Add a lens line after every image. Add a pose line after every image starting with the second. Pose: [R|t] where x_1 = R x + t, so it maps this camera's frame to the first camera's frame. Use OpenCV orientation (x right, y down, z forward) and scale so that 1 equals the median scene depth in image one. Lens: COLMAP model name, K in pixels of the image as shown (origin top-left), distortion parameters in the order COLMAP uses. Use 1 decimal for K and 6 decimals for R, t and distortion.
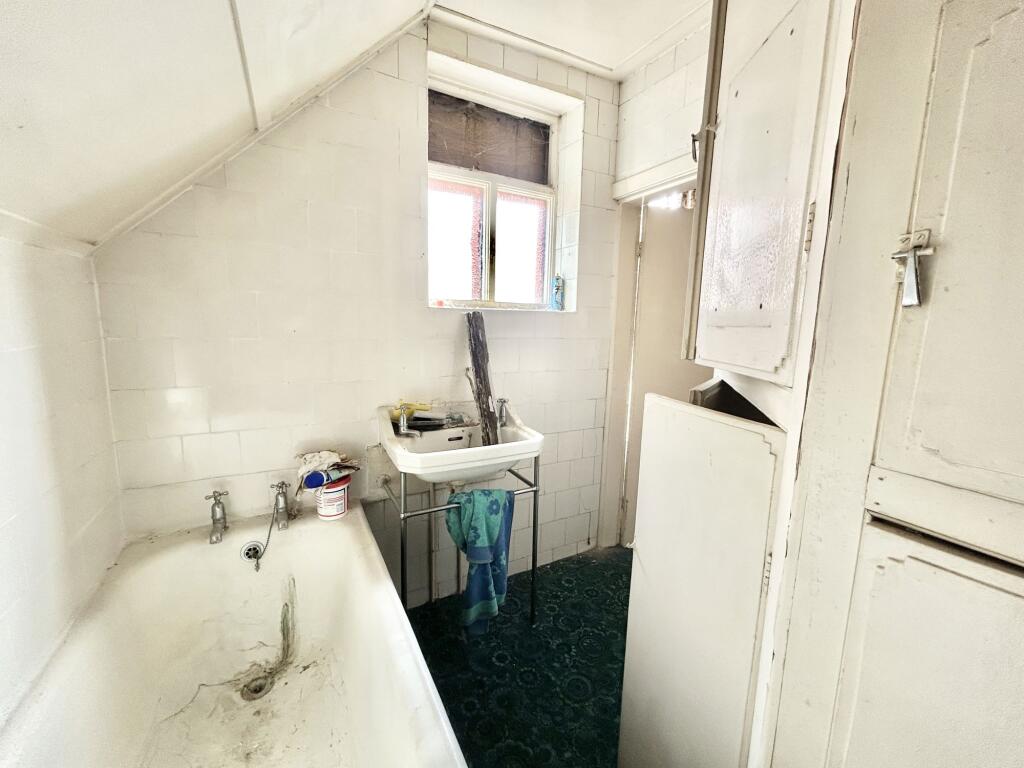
lens RADIAL K [[418.7, 0, 517.5], [0, 418.7, 384.2], [0, 0, 1]] dist [0.002898, -0.000078]
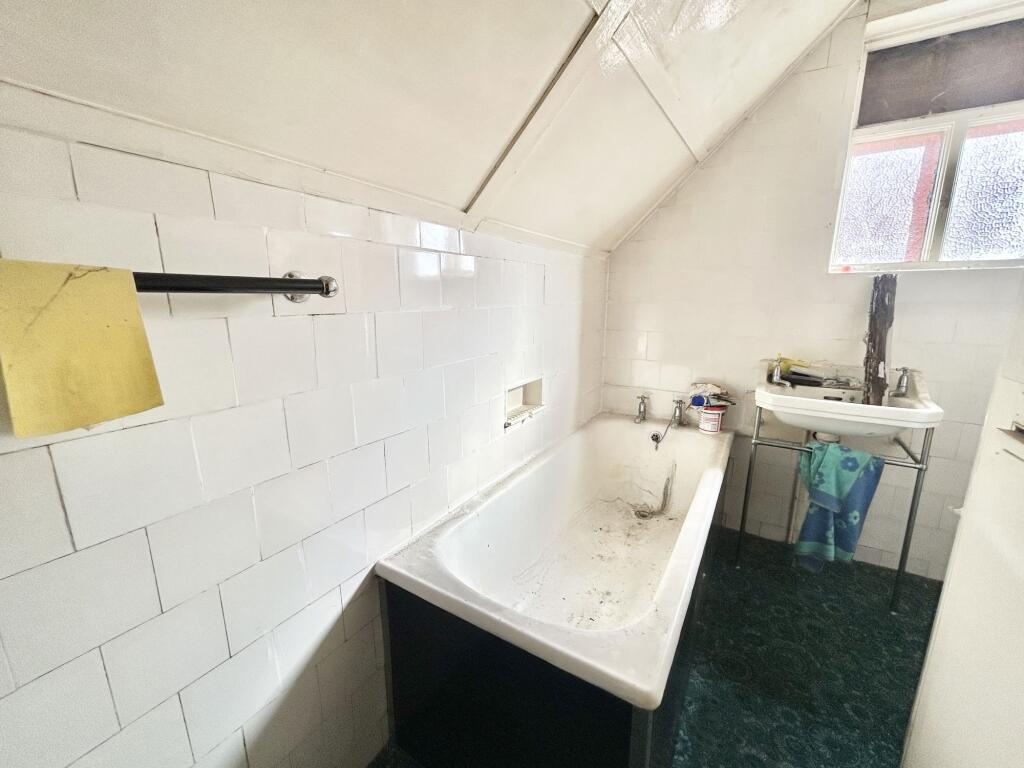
lens RADIAL K [[418.7, 0, 511.9], [0, 418.7, 386.7], [0, 0, 1]] dist [0.002898, -0.000078]
pose [[0.499910, 0.159811, -0.851205, 0.388446], [-0.115032, 0.986372, 0.117631, 0.079896], [0.858404, 0.039111, 0.511481, -0.268446]]
